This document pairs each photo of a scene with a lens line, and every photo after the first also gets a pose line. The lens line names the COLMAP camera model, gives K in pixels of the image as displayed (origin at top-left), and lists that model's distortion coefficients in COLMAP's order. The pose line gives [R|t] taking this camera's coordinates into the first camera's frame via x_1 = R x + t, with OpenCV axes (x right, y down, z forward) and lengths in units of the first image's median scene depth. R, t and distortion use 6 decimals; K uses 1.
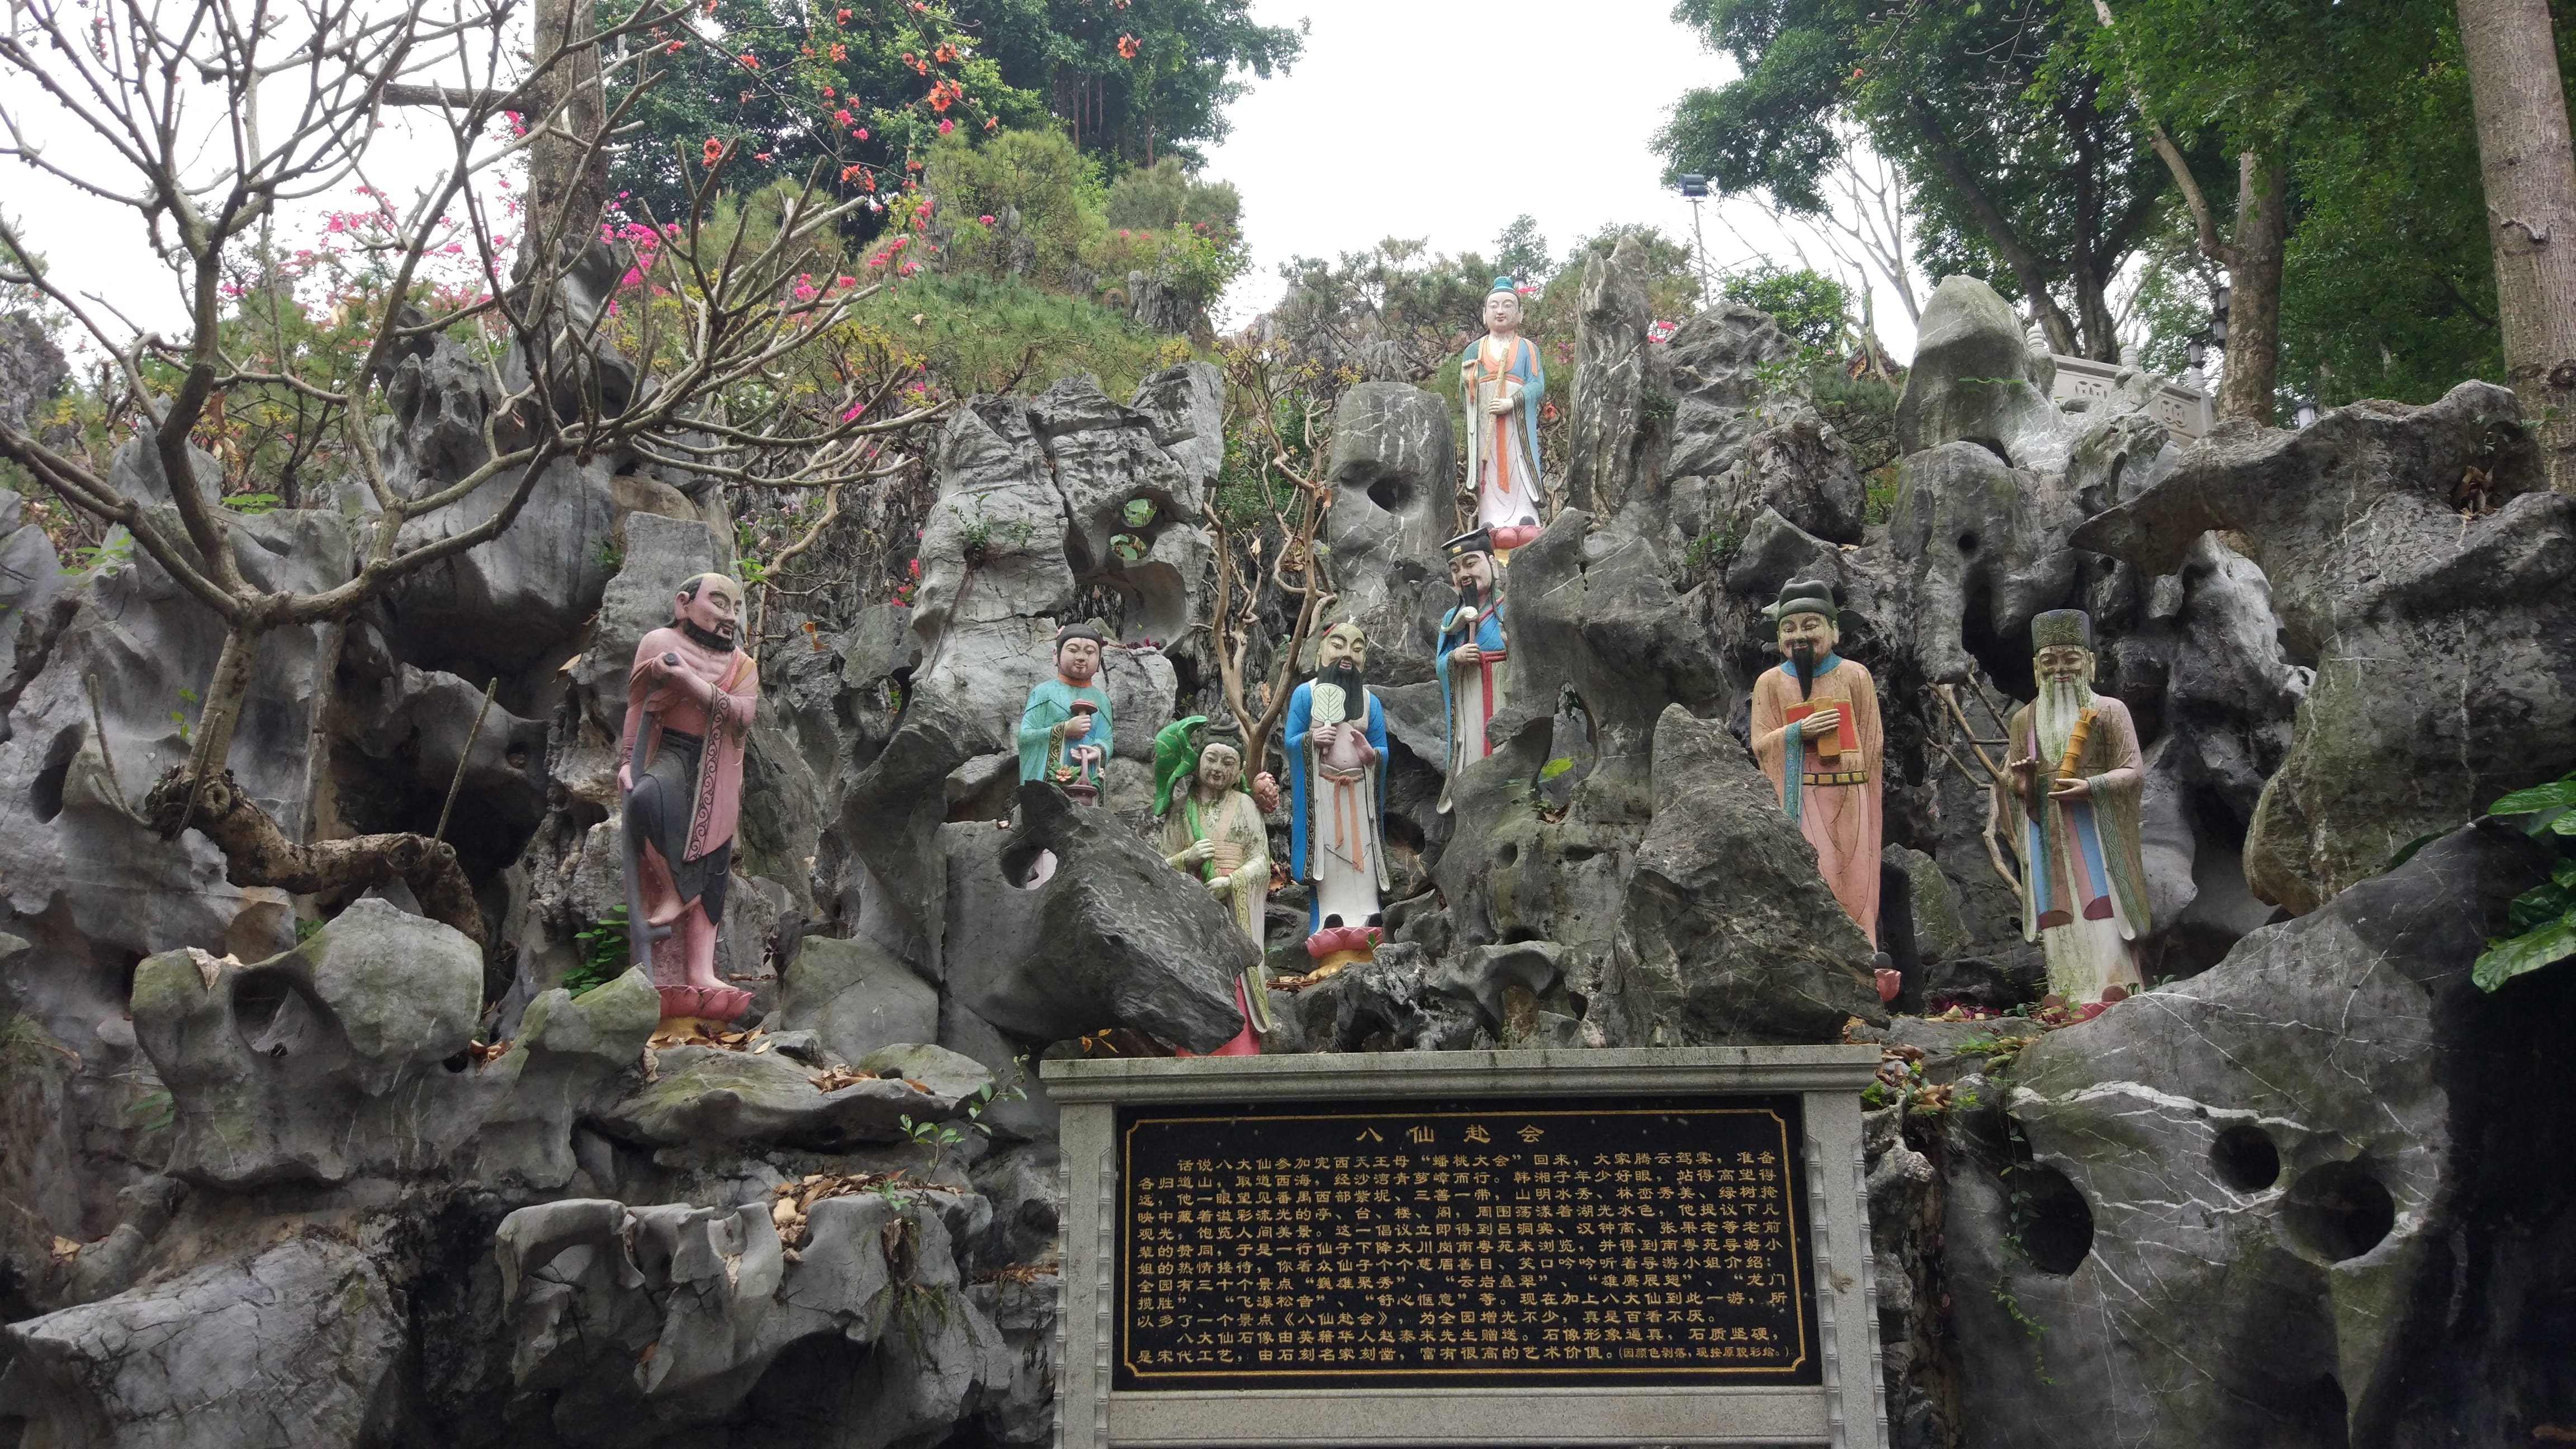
lens RADIAL K [[2120.3, 0, 1263.1], [0, 2120.3, 721.0], [0, 0, 1]] dist [0.085517, -0.155460]
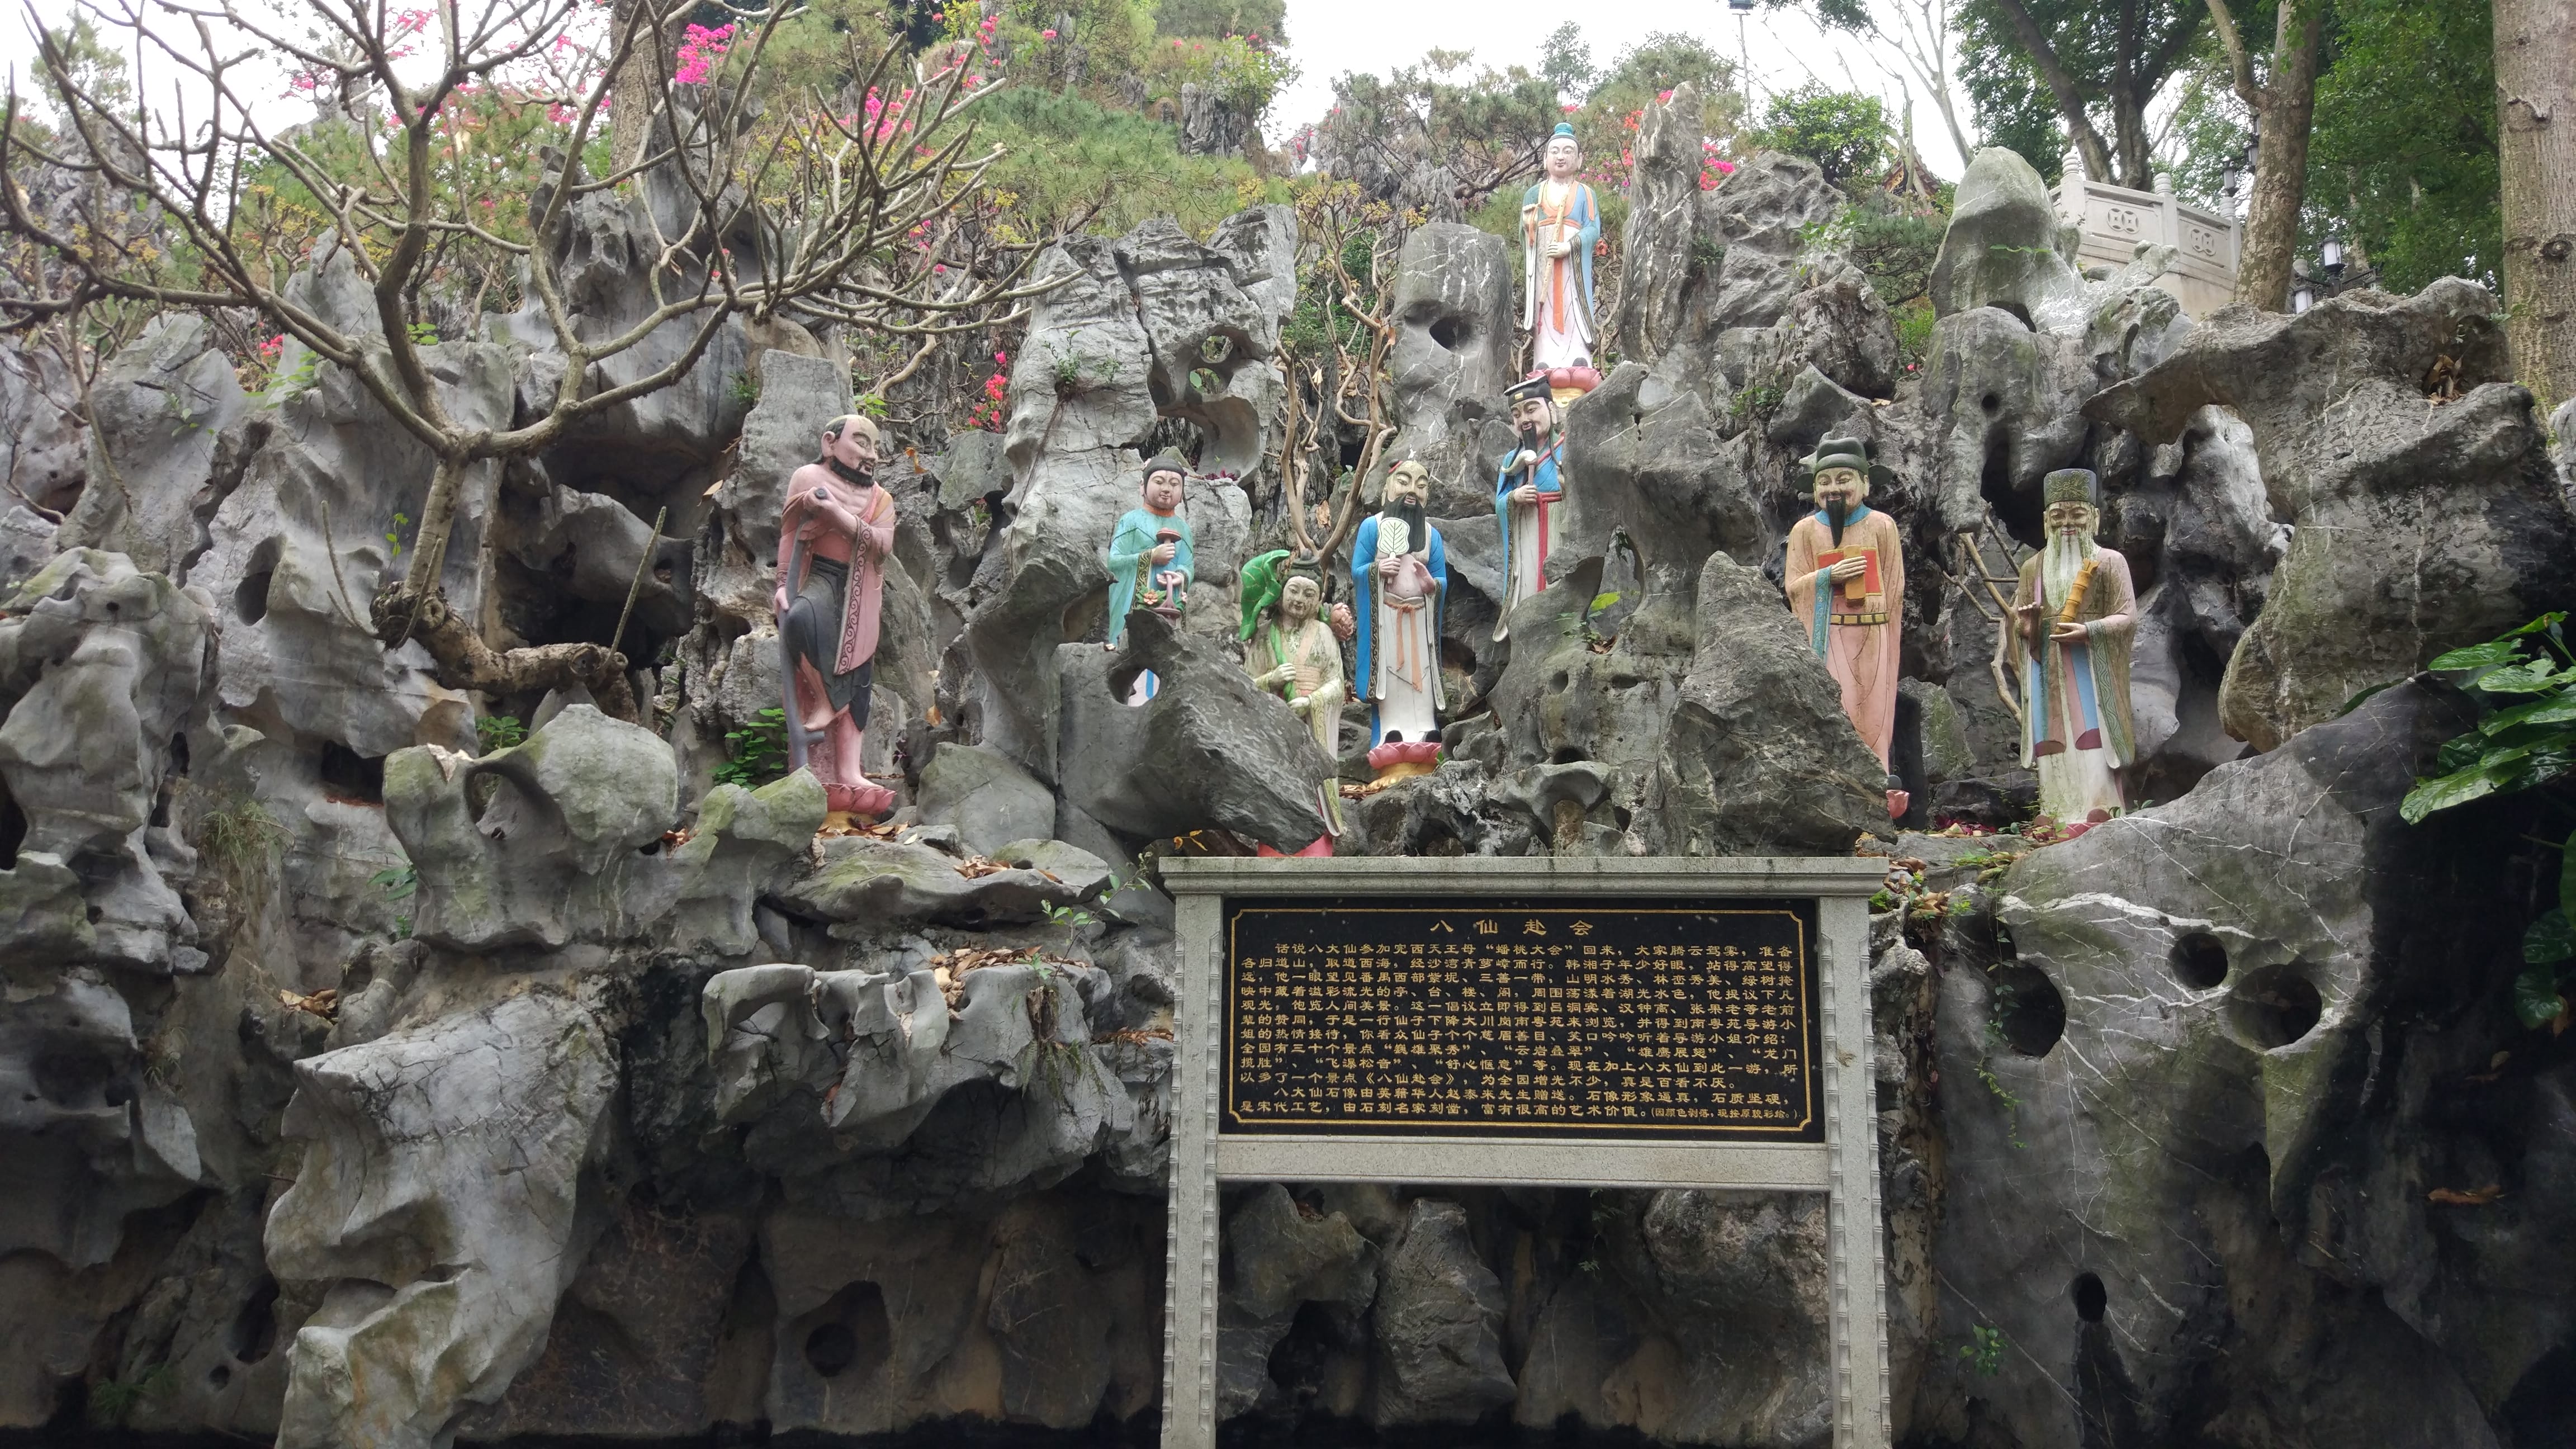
lens RADIAL K [[2120.3, 0, 1271.7], [0, 2120.3, 732.9], [0, 0, 1]] dist [0.085517, -0.155460]
pose [[0.999798, 0.020072, -0.000803, -0.037546], [-0.019888, 0.994676, 0.101116, -0.021354], [0.002828, -0.101080, 0.994874, -0.118989]]
